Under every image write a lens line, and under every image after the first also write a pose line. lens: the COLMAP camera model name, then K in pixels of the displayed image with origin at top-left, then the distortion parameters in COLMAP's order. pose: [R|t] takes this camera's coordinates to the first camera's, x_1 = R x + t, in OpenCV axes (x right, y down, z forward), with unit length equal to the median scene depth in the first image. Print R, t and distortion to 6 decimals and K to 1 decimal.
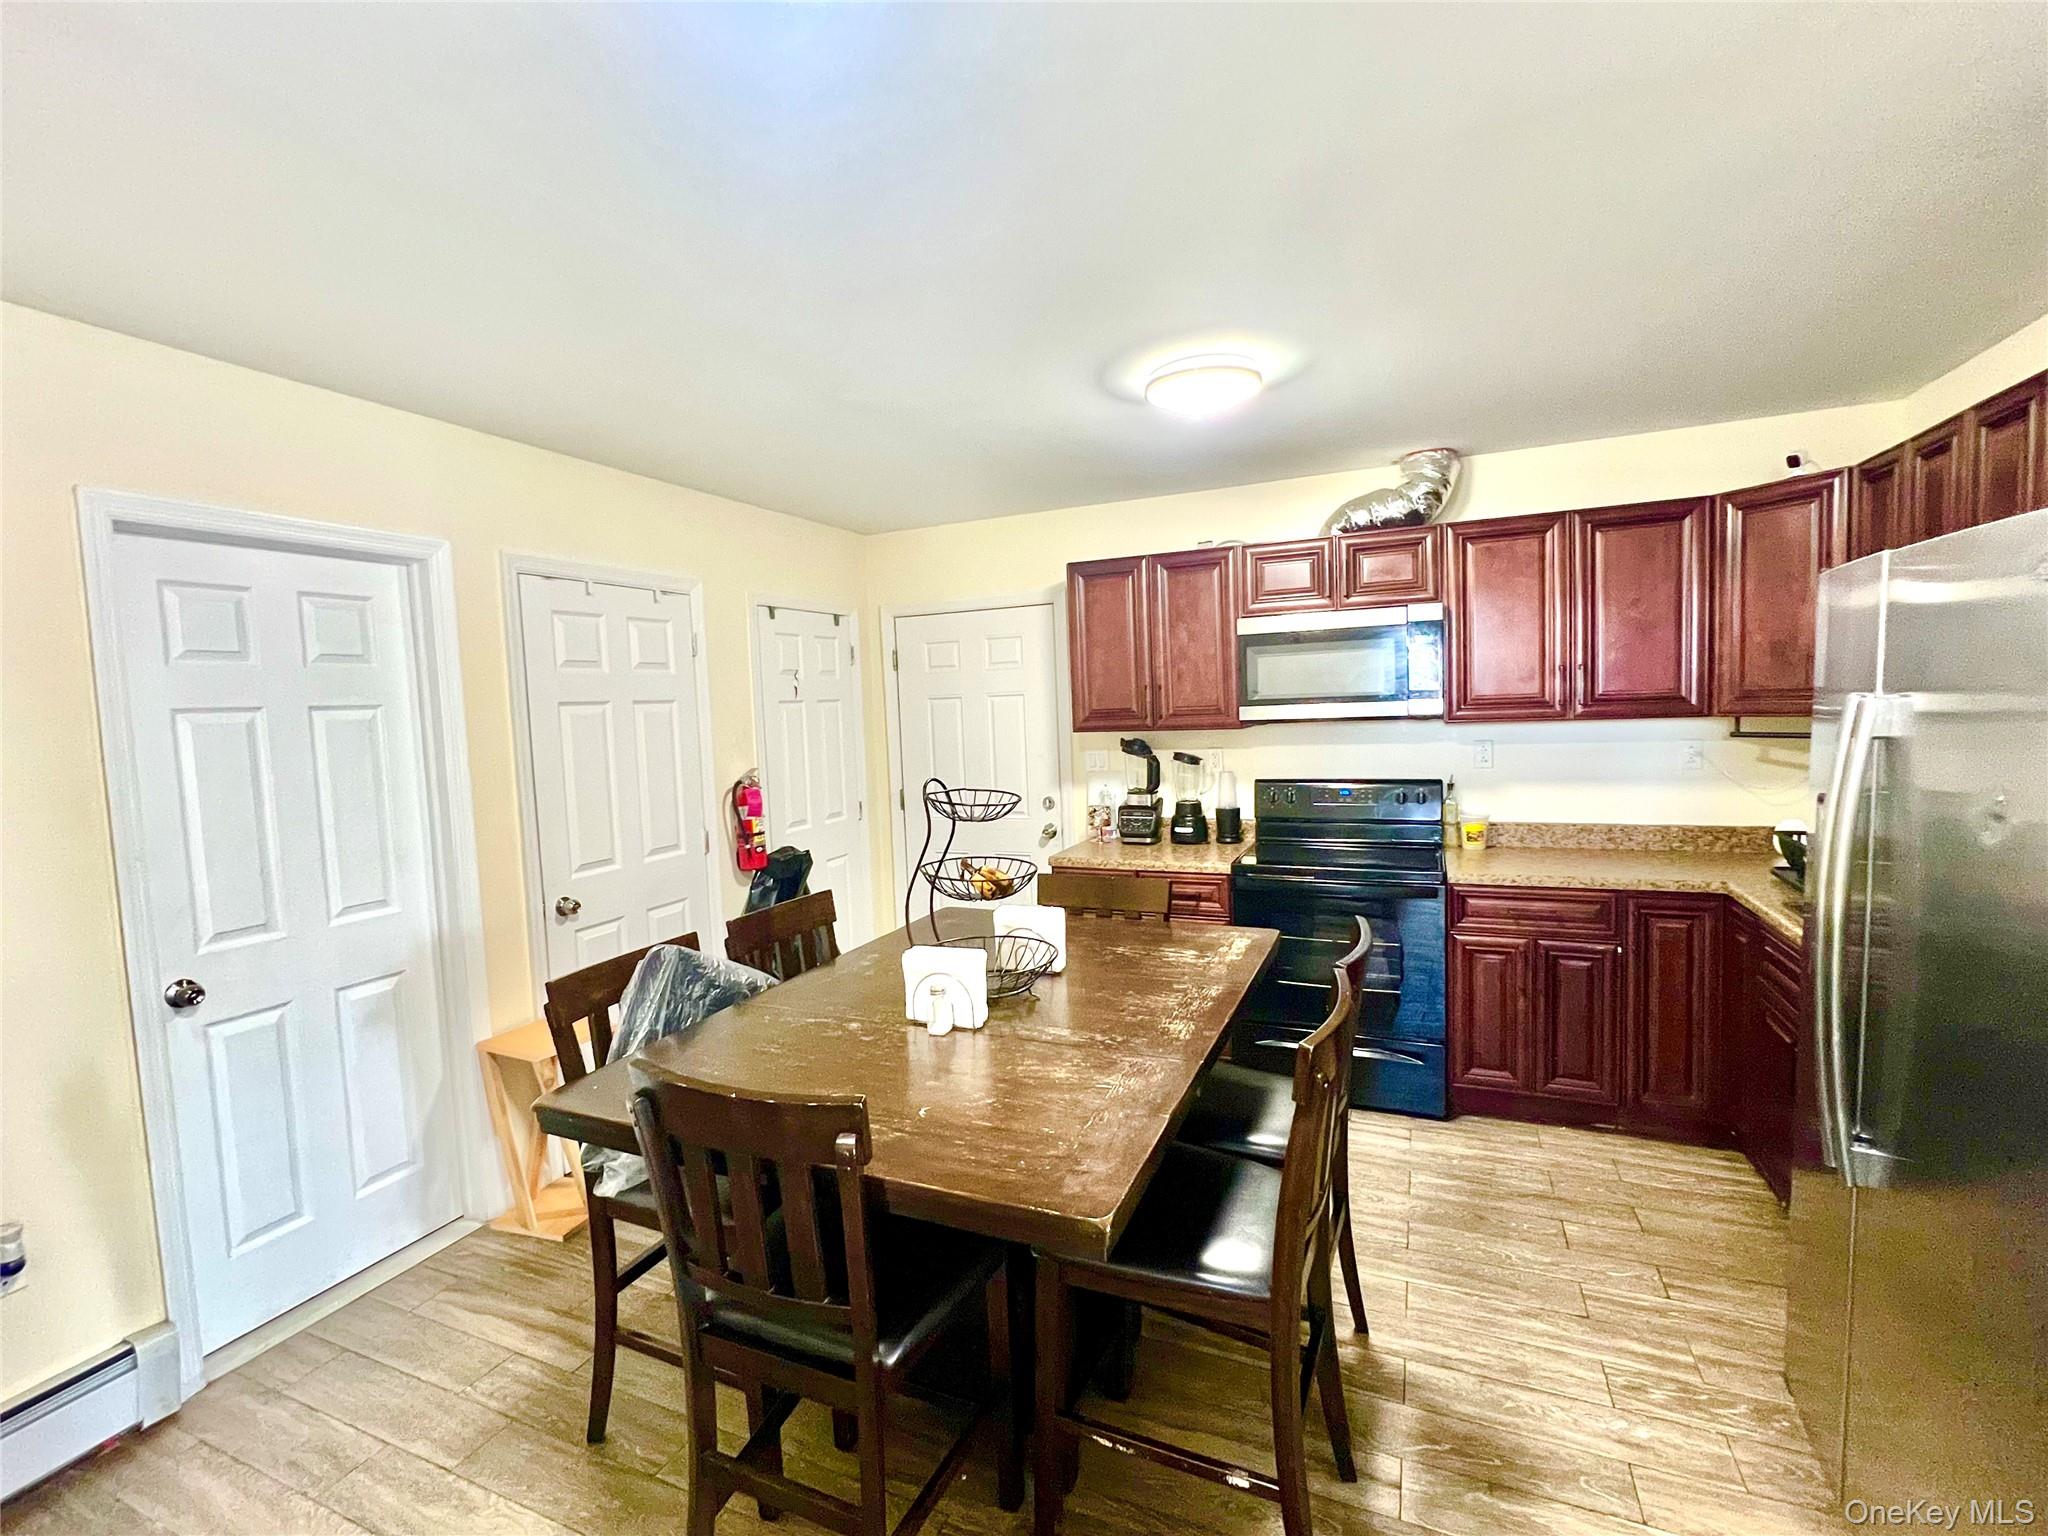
lens RADIAL K [[913.1, 0, 1024.0], [0, 913.1, 768.0], [0, 0, 1]] dist [-0.004592, 0.000346]
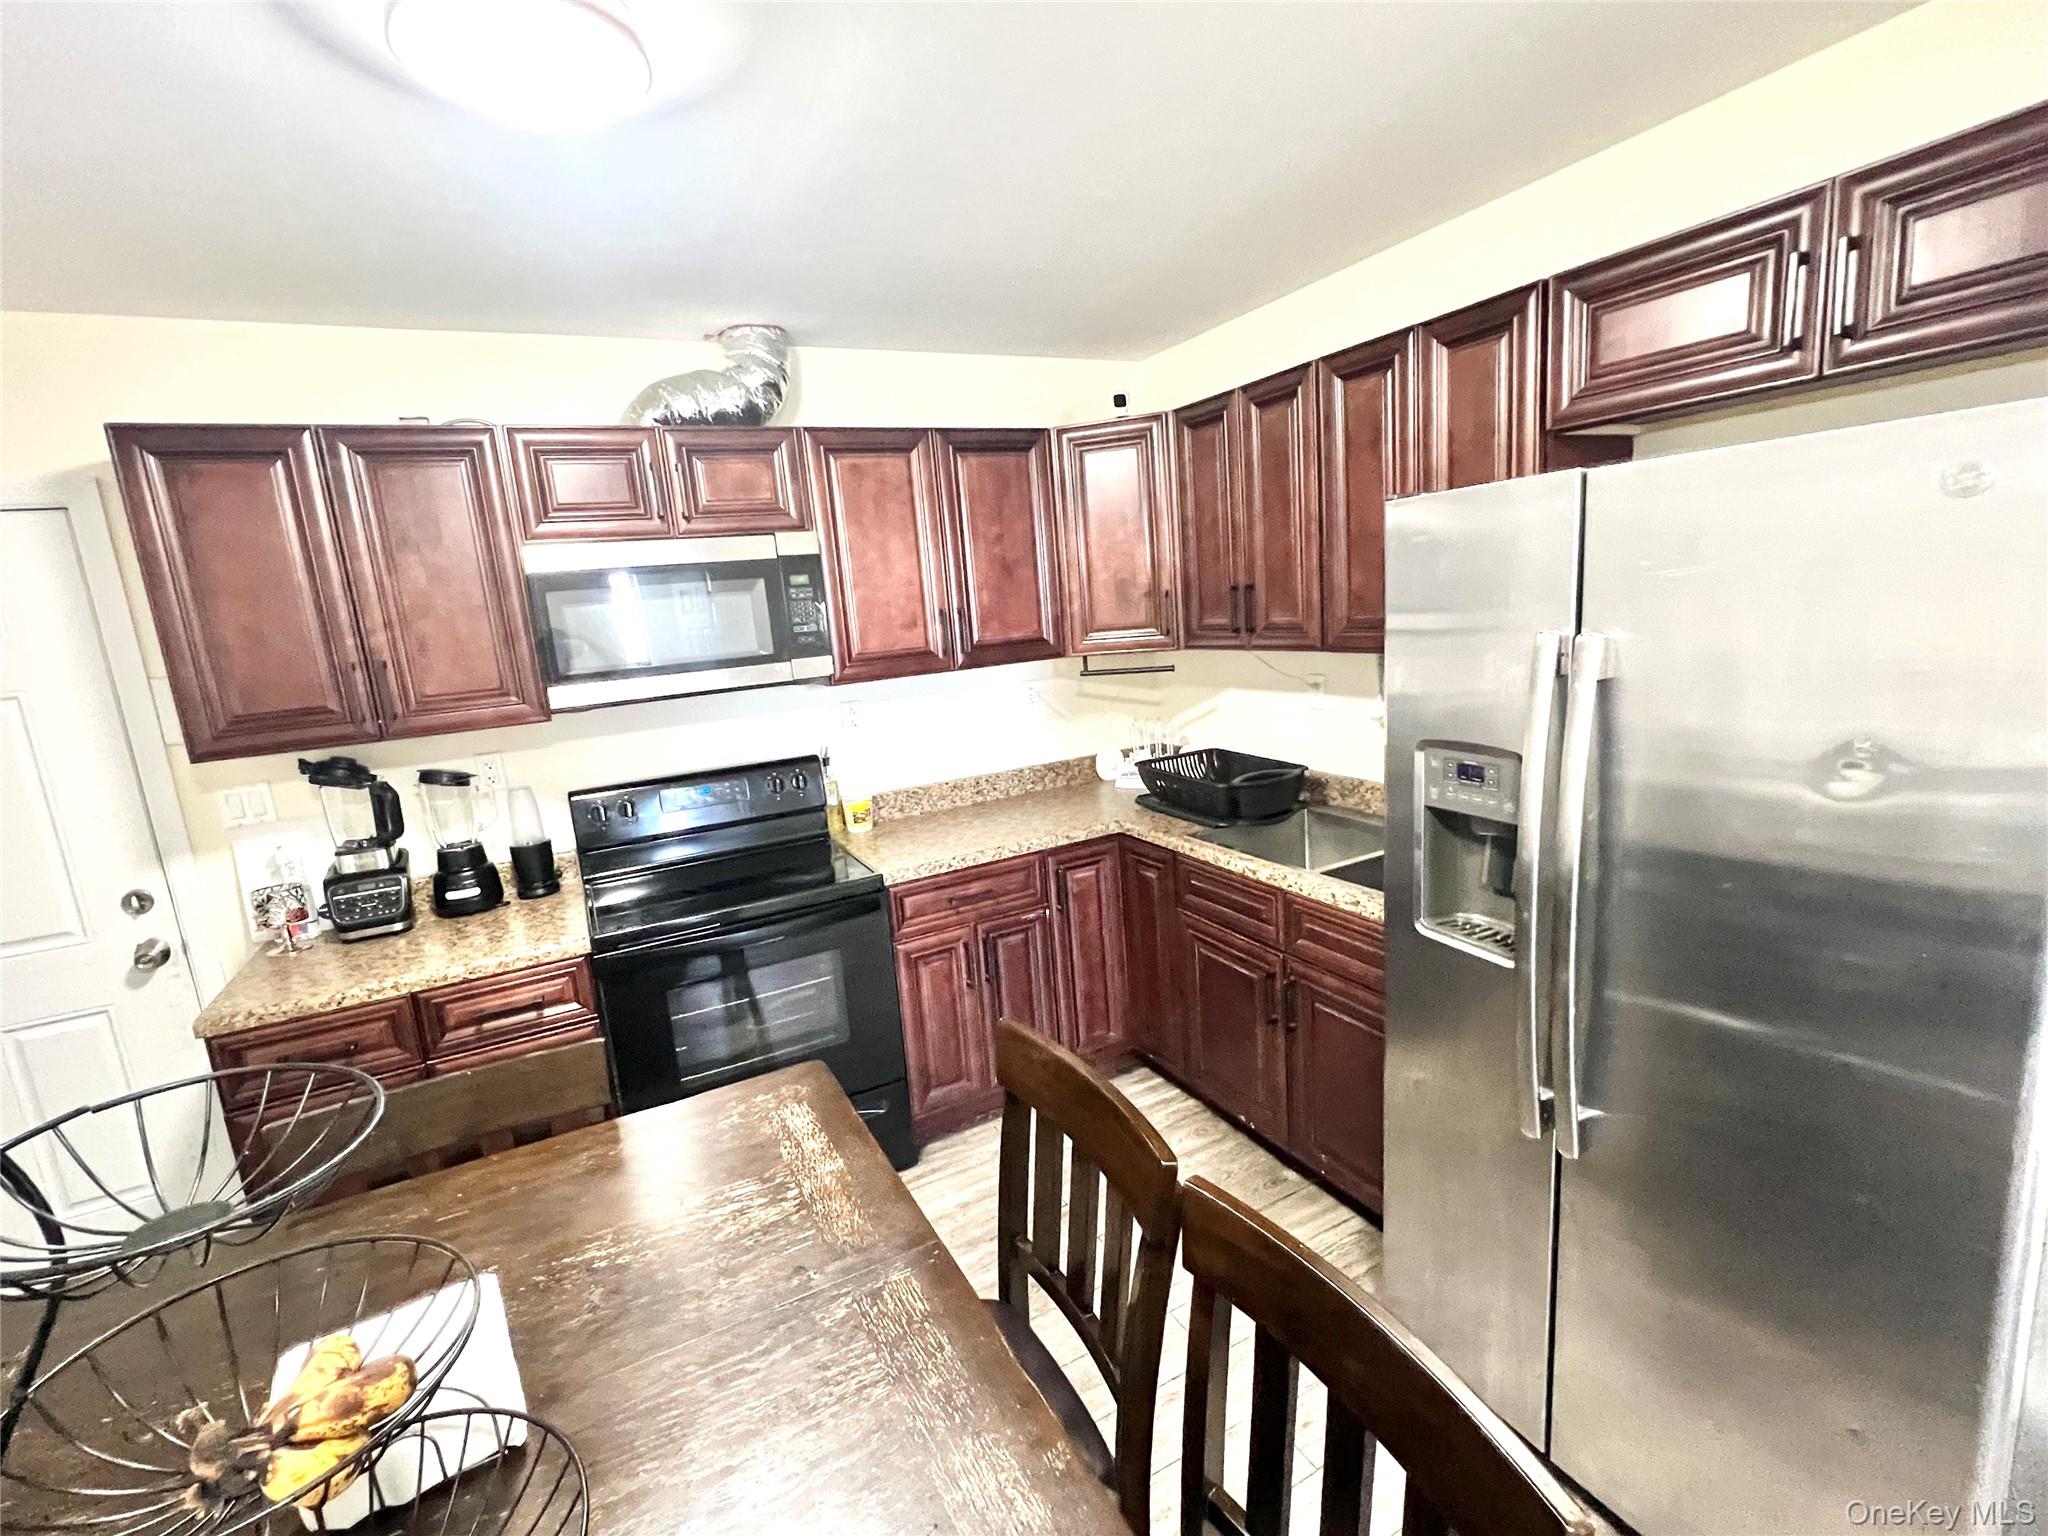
lens RADIAL K [[913.1, 0, 1024.0], [0, 913.1, 768.0], [0, 0, 1]] dist [-0.004592, 0.000346]
pose [[0.628951, -0.157335, 0.761359, -0.044339], [0.112754, 0.987414, 0.110905, -0.044298], [-0.769225, 0.016092, 0.638775, 0.337100]]
